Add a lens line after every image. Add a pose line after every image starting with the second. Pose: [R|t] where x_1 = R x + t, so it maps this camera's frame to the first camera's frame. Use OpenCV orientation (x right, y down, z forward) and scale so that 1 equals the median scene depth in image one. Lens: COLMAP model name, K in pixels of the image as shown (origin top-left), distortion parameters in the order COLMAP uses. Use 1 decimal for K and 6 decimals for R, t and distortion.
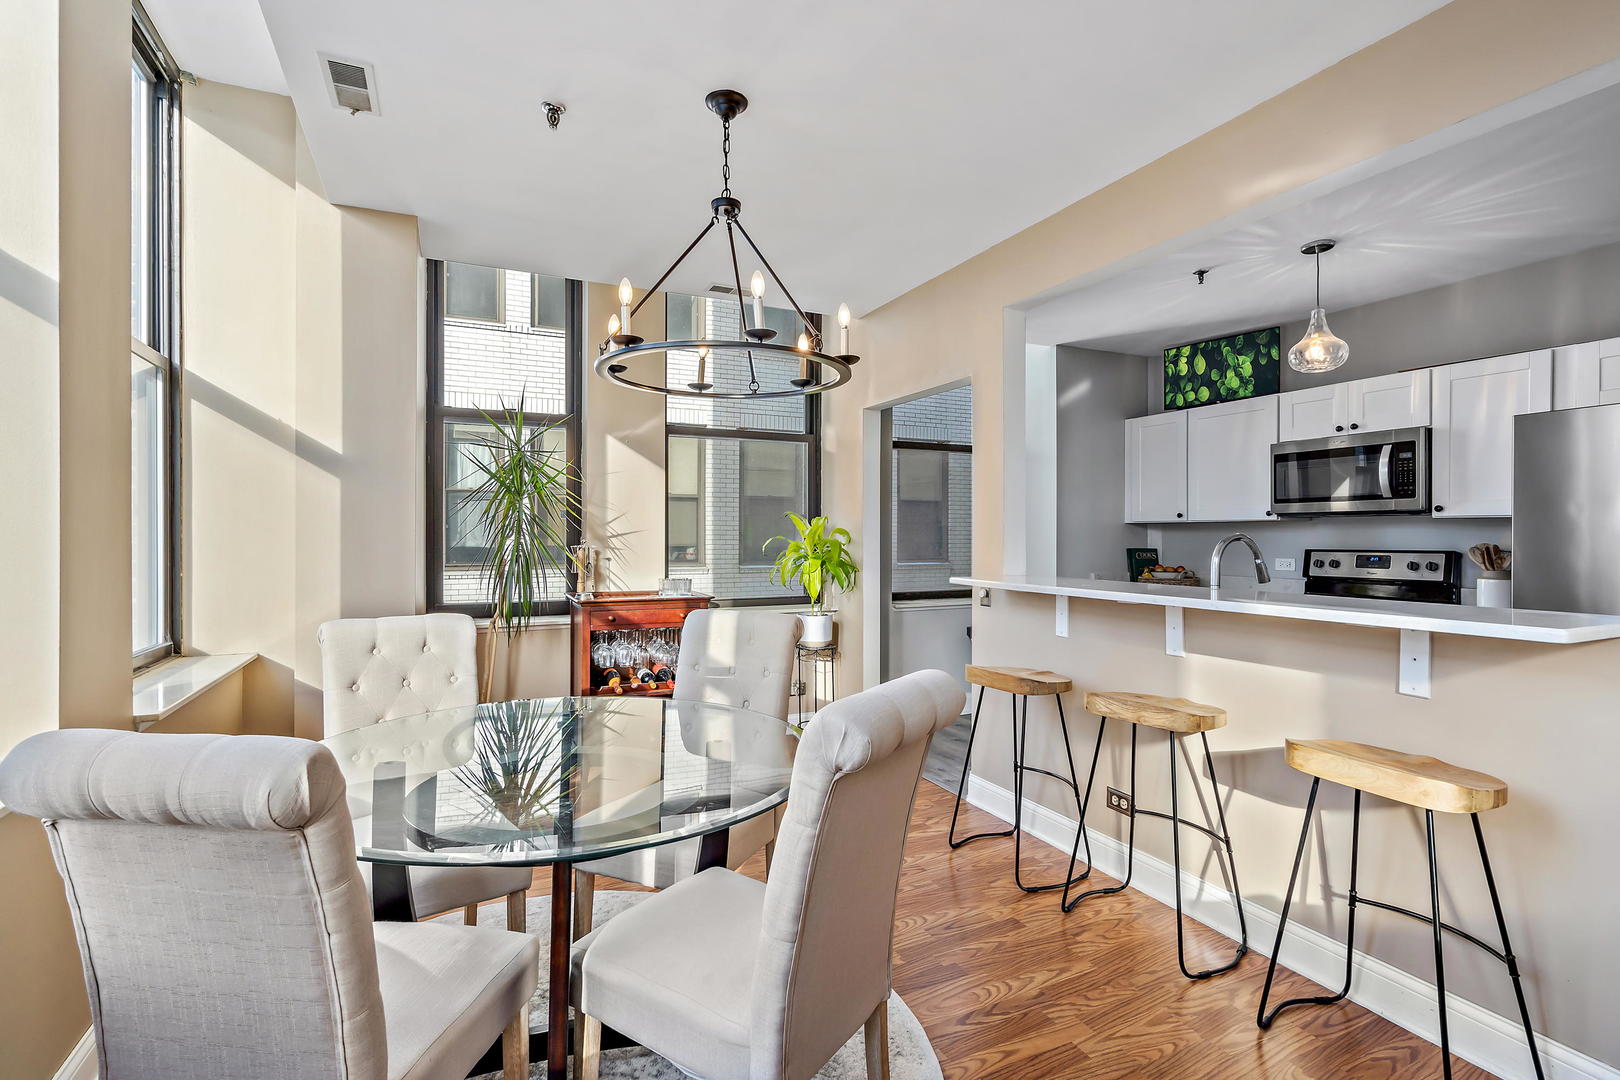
lens RADIAL K [[742.2, 0, 810.0], [0, 742.2, 540.0], [0, 0, 1]] dist [0.003605, 0.000742]
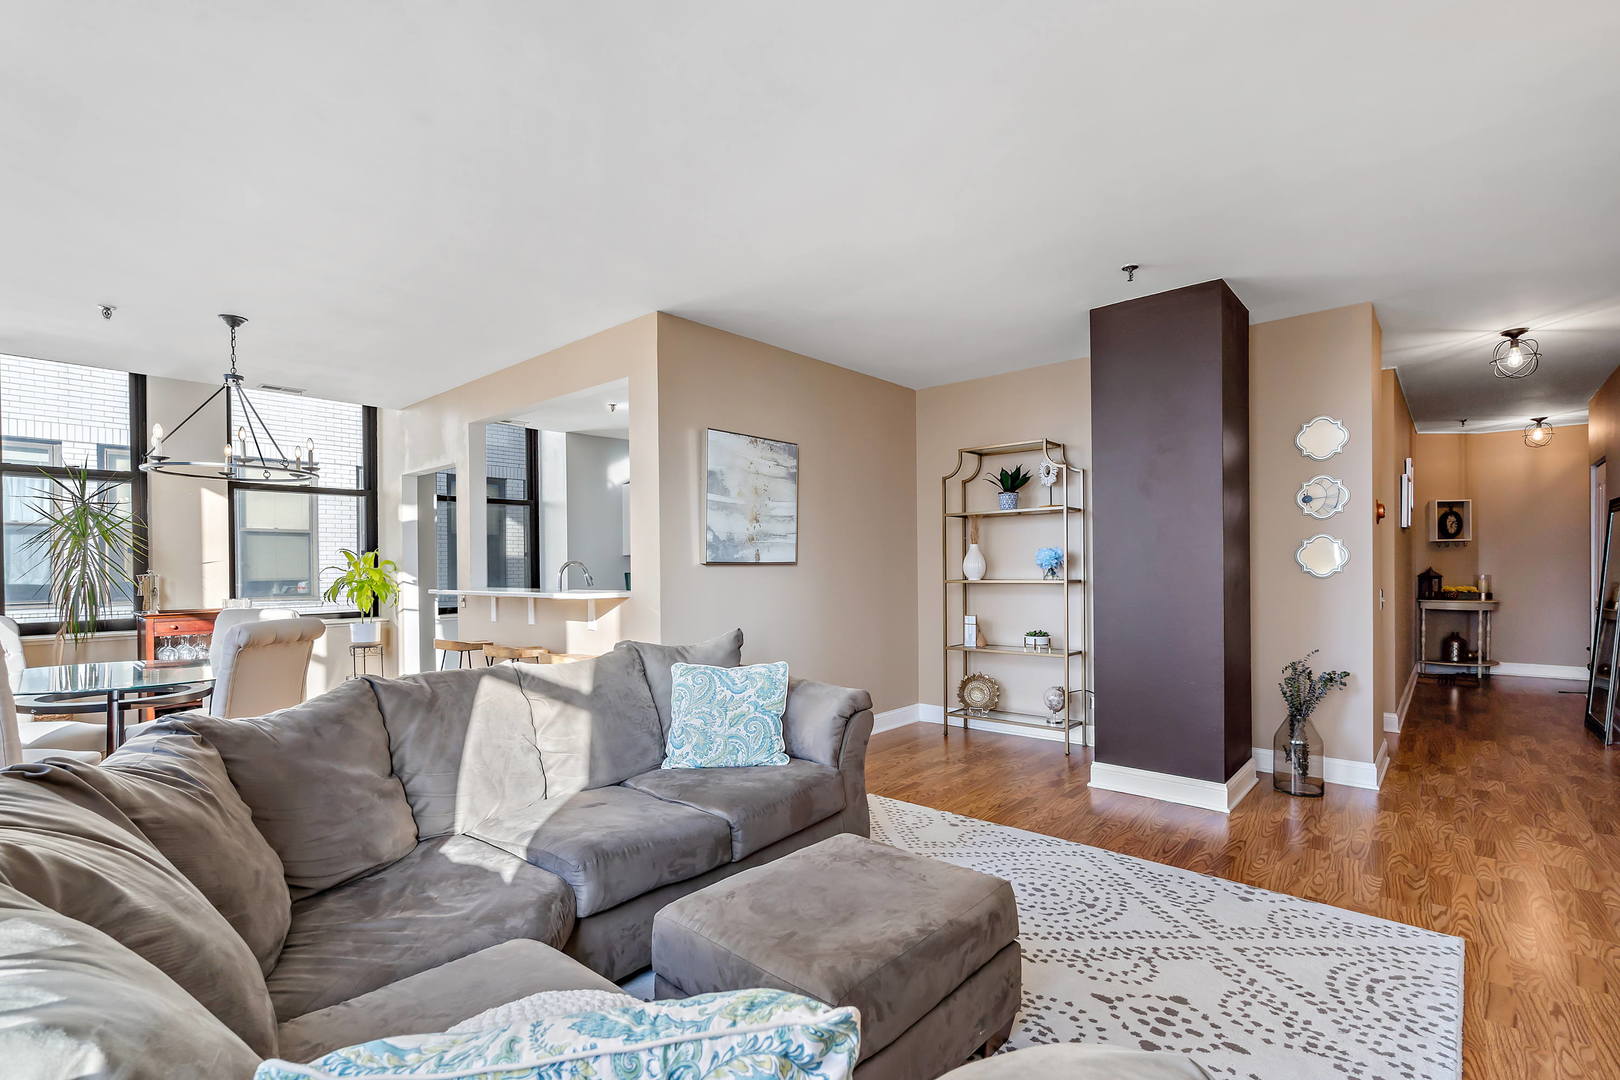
lens RADIAL K [[738.2, 0, 809.3], [0, 738.2, 575.2], [0, 0, 1]] dist [-0.000212, -0.000293]
pose [[0.919825, -0.013996, 0.392078, 0.295833], [0.013068, 0.999902, 0.005034, 0.019389], [-0.392110, 0.000493, 0.919918, -0.755381]]
